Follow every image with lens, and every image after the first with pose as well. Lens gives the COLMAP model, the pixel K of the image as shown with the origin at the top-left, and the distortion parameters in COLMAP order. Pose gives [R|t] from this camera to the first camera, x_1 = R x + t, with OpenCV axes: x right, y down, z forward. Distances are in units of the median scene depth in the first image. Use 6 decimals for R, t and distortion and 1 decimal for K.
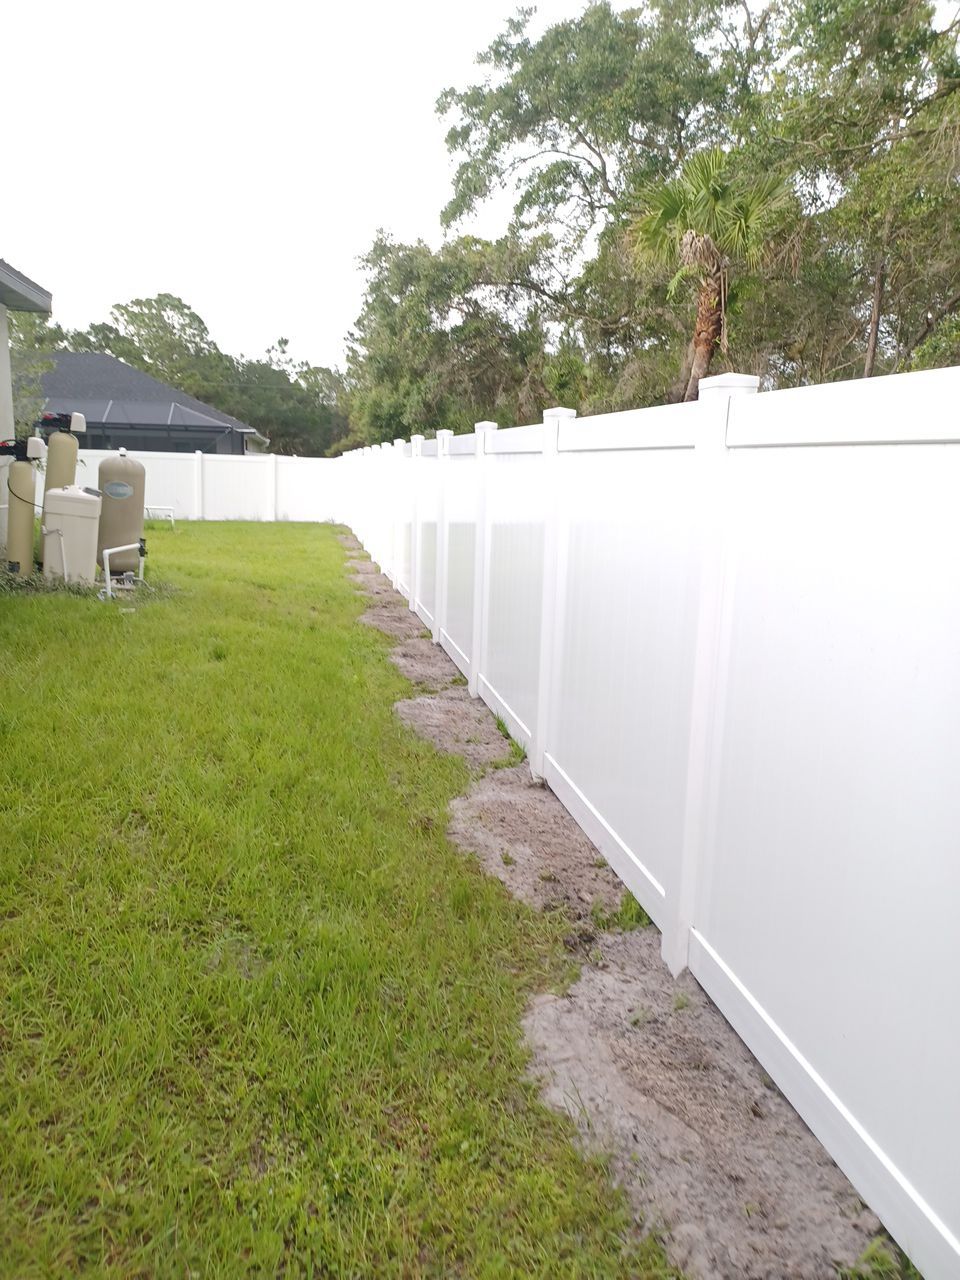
lens RADIAL K [[945.9, 0, 457.3], [0, 945.9, 664.8], [0, 0, 1]] dist [0.002516, -0.001200]
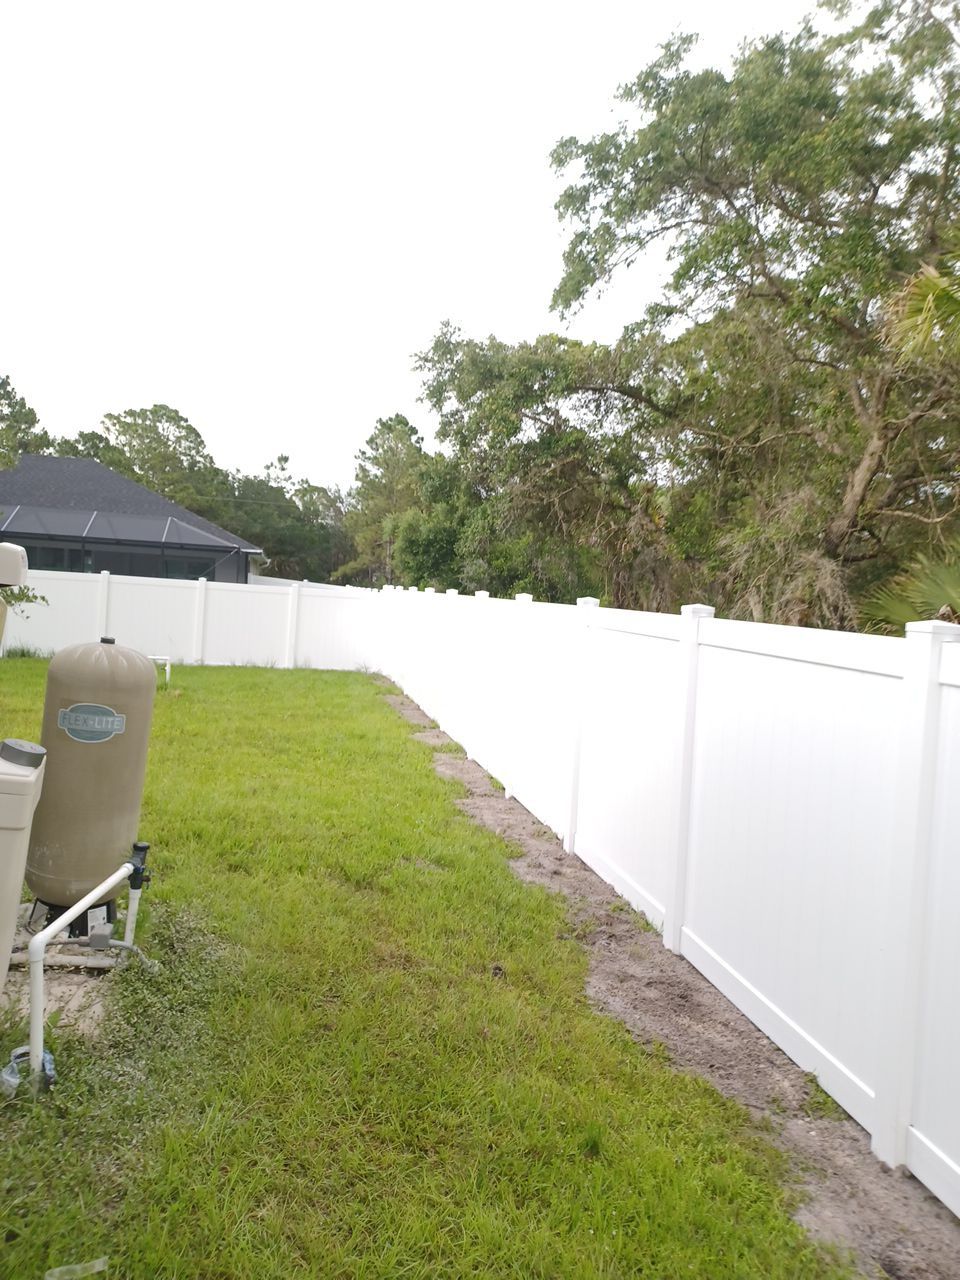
lens RADIAL K [[936.8, 0, 469.3], [0, 936.8, 643.6], [0, 0, 1]] dist [0.081414, -0.092339]
pose [[0.998796, 0.031143, 0.037906, -0.026127], [-0.025316, 0.989033, -0.145506, -0.020687], [-0.042021, 0.144372, 0.988631, 0.071945]]
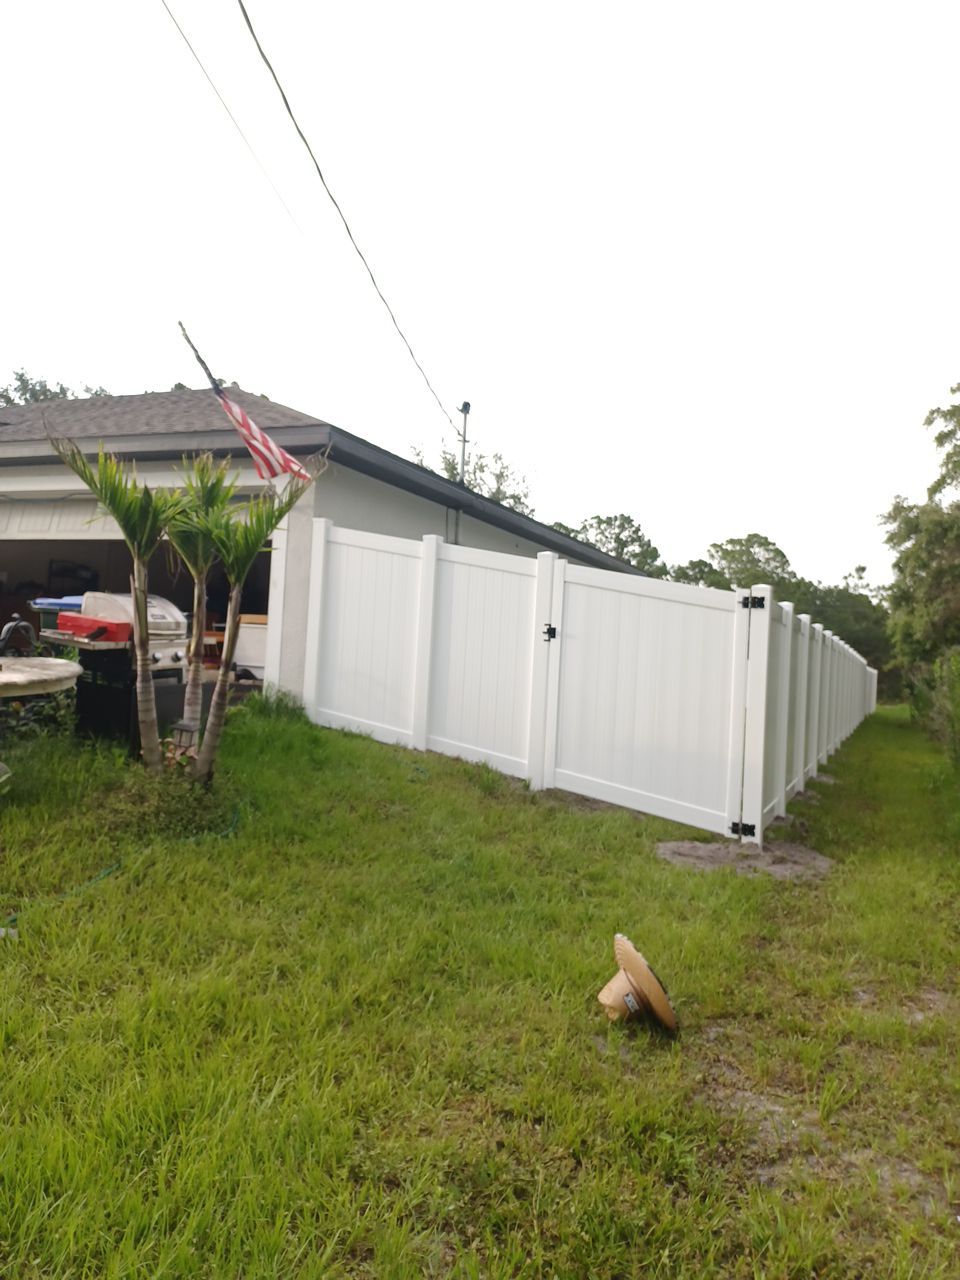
lens RADIAL K [[936.8, 0, 469.3], [0, 936.8, 643.6], [0, 0, 1]] dist [0.081414, -0.092339]
pose [[0.832809, 0.007765, -0.553505, 0.045764], [-0.144287, 0.968383, -0.203509, 0.027404], [0.534425, 0.249348, 0.807599, -0.097835]]
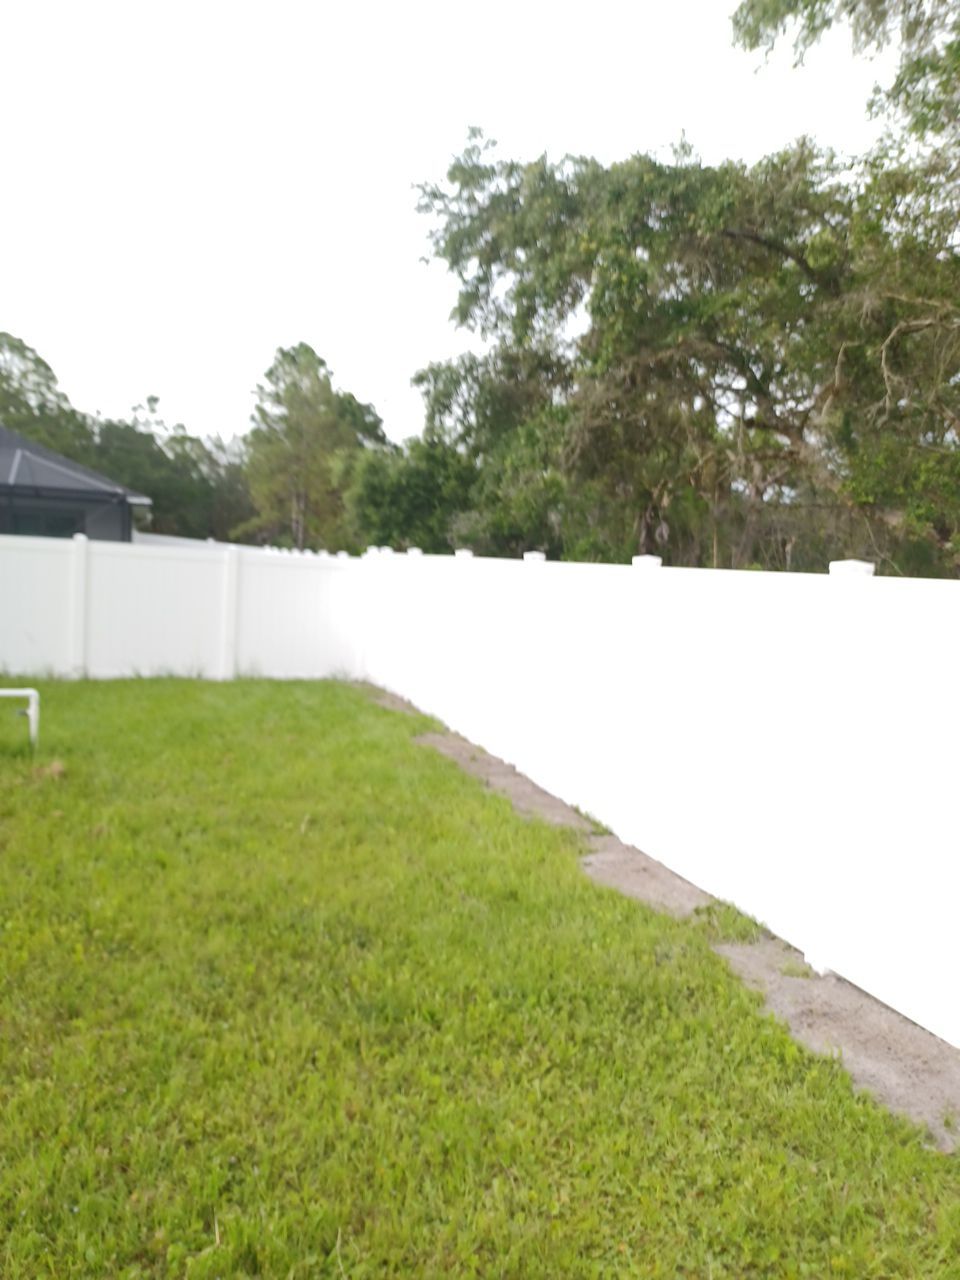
lens RADIAL K [[923.7, 0, 483.0], [0, 923.7, 646.5], [0, 0, 1]] dist [0.057175, -0.042851]
pose [[0.981742, 0.013433, 0.189745, -0.053288], [0.005905, 0.994870, -0.100987, -0.039597], [-0.190128, 0.100264, 0.976626, 0.164714]]
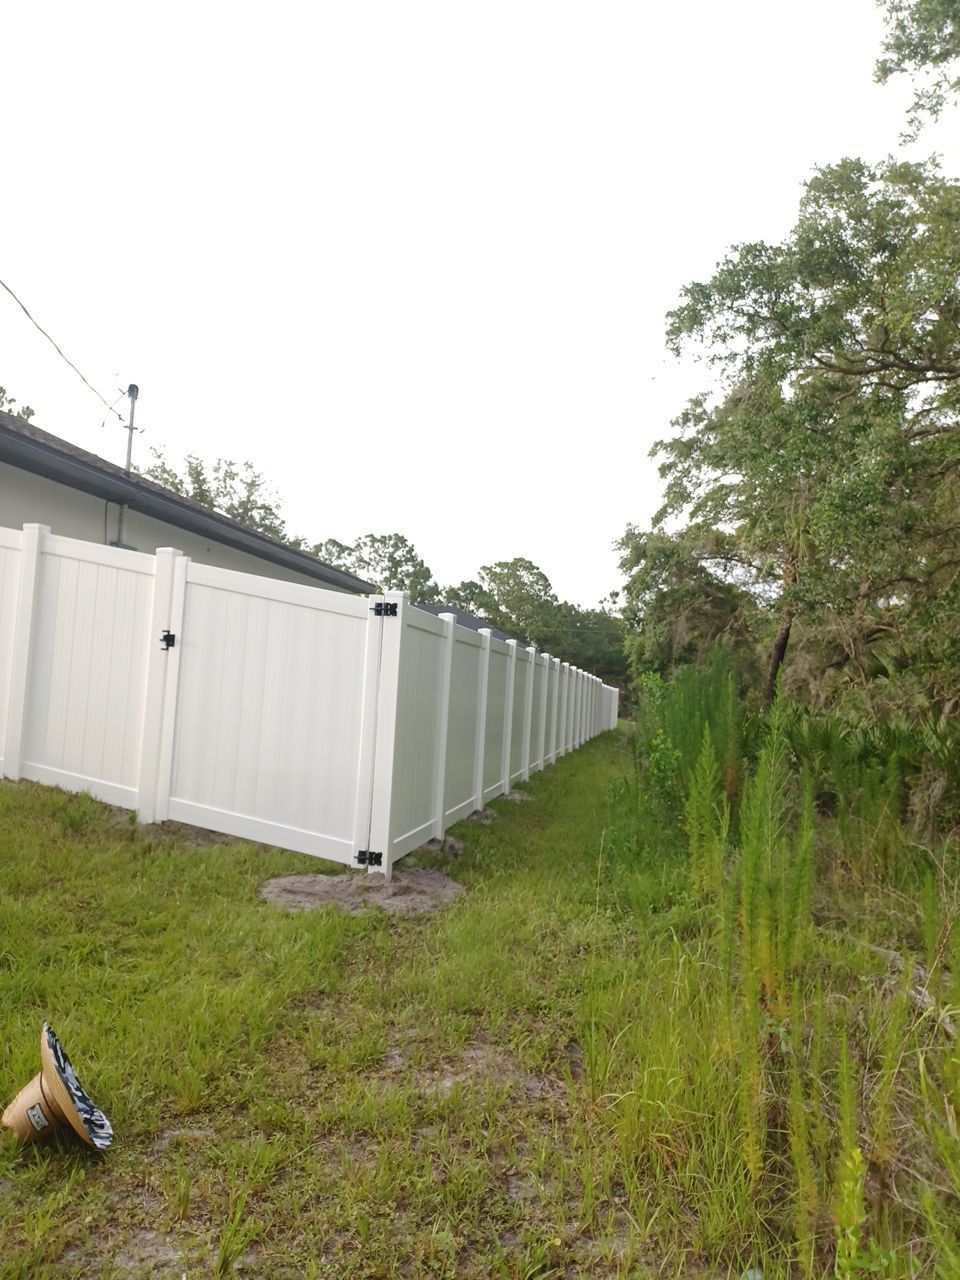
lens RADIAL K [[936.8, 0, 469.3], [0, 936.8, 643.6], [0, 0, 1]] dist [0.081414, -0.092339]
pose [[0.936887, 0.007599, -0.349550, 0.054201], [-0.101603, 0.962536, -0.251399, 0.024138], [0.334544, 0.271048, 0.902560, -0.082236]]
